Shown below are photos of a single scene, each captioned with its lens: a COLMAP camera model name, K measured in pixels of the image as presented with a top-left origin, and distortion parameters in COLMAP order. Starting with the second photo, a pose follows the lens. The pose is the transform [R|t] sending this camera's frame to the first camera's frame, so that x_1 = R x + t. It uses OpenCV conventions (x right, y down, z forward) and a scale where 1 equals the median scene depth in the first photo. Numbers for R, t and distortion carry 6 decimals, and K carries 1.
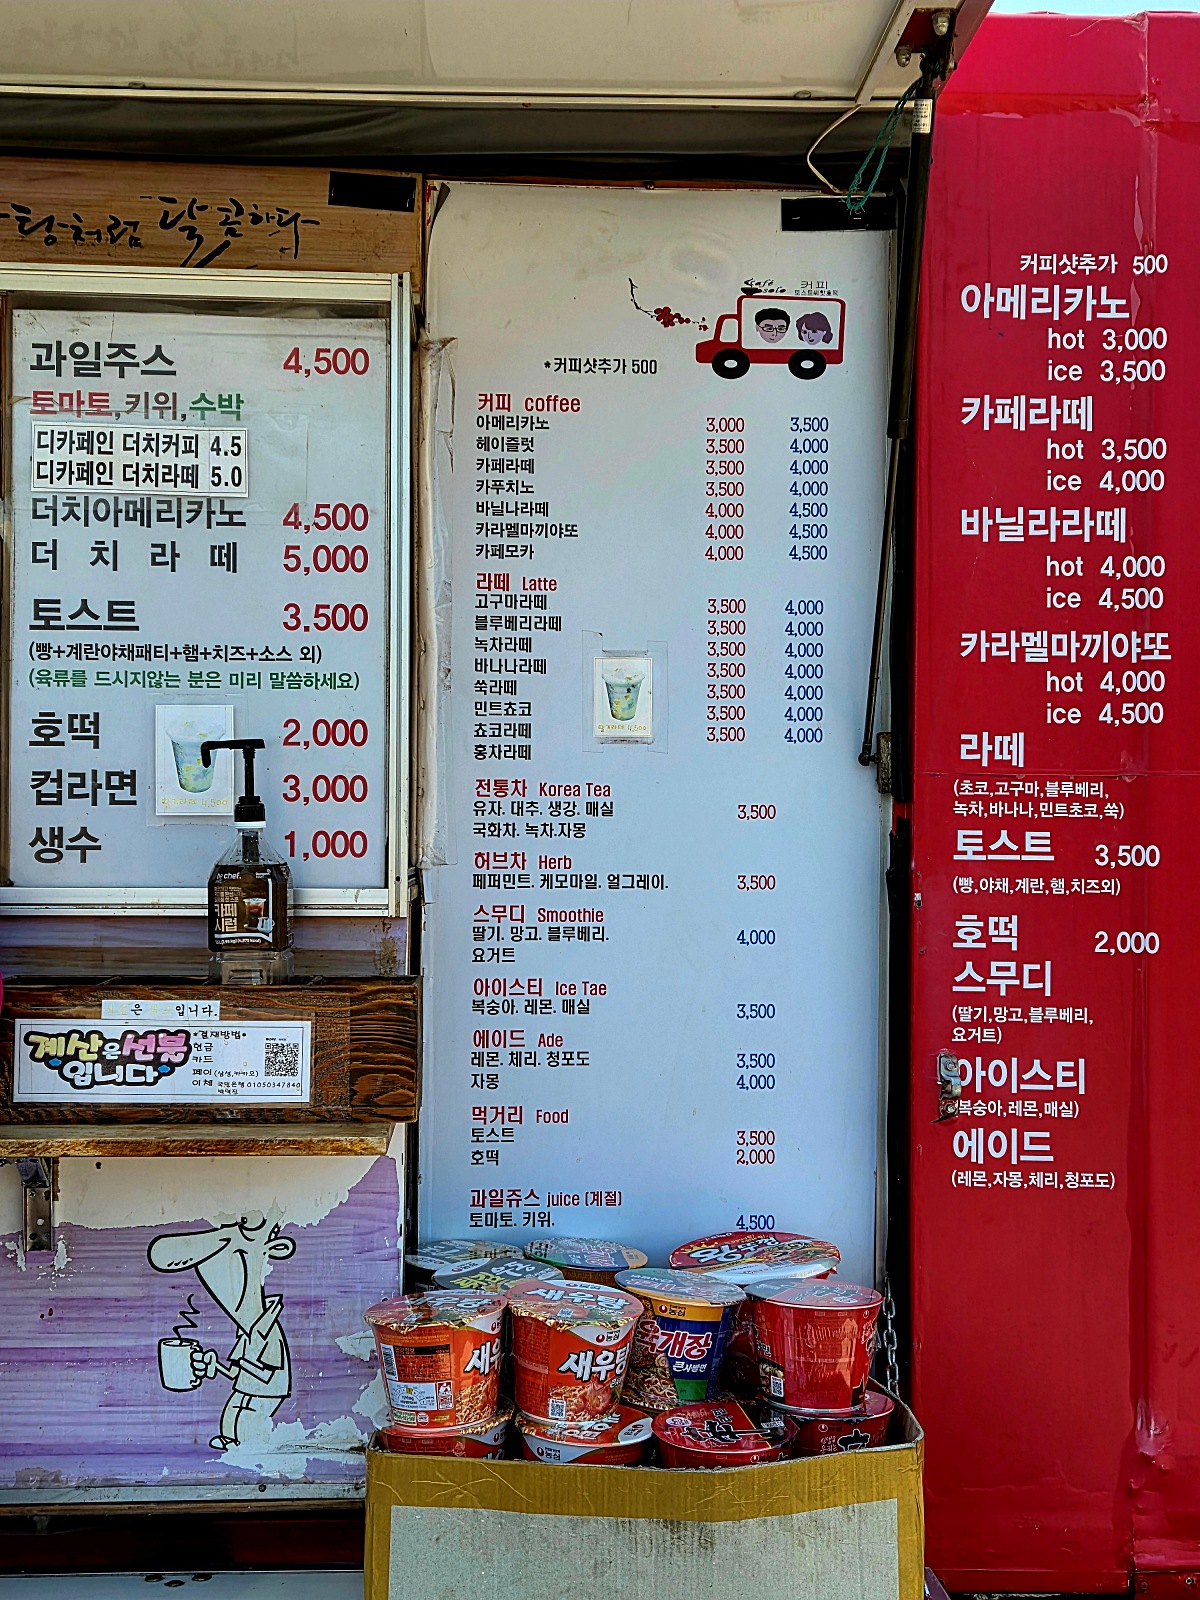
lens RADIAL K [[1914.3, 0, 600.0], [0, 1914.3, 800.0], [0, 0, 1]] dist [0.104679, -0.042149]
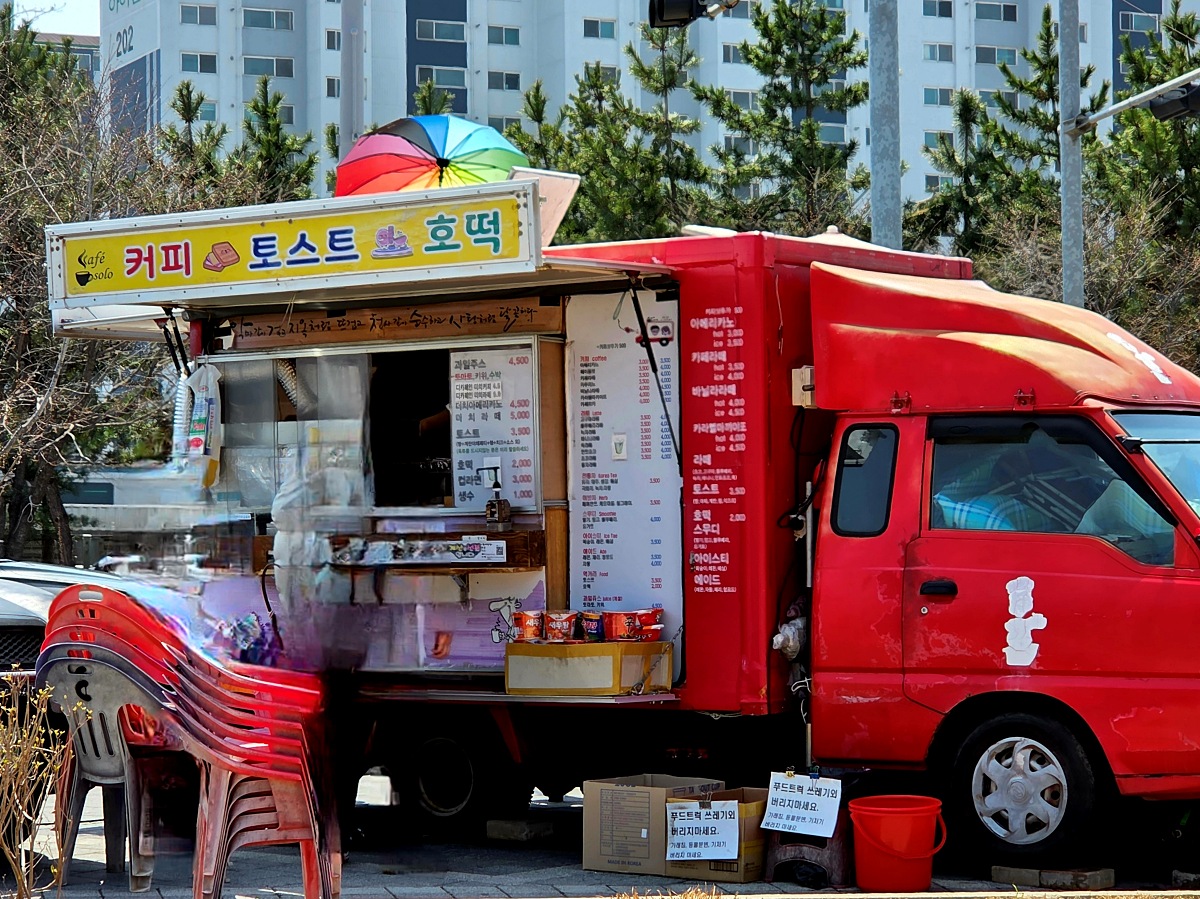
lens RADIAL K [[3135.2, 0, 600.0], [0, 3135.2, 449.5], [0, 0, 1]] dist [-0.098924, -0.047723]
pose [[0.807698, -0.035327, -0.588538, 3.209544], [0.038035, 0.999246, -0.007781, -0.008879], [0.588369, -0.016101, 0.808432, -3.425937]]
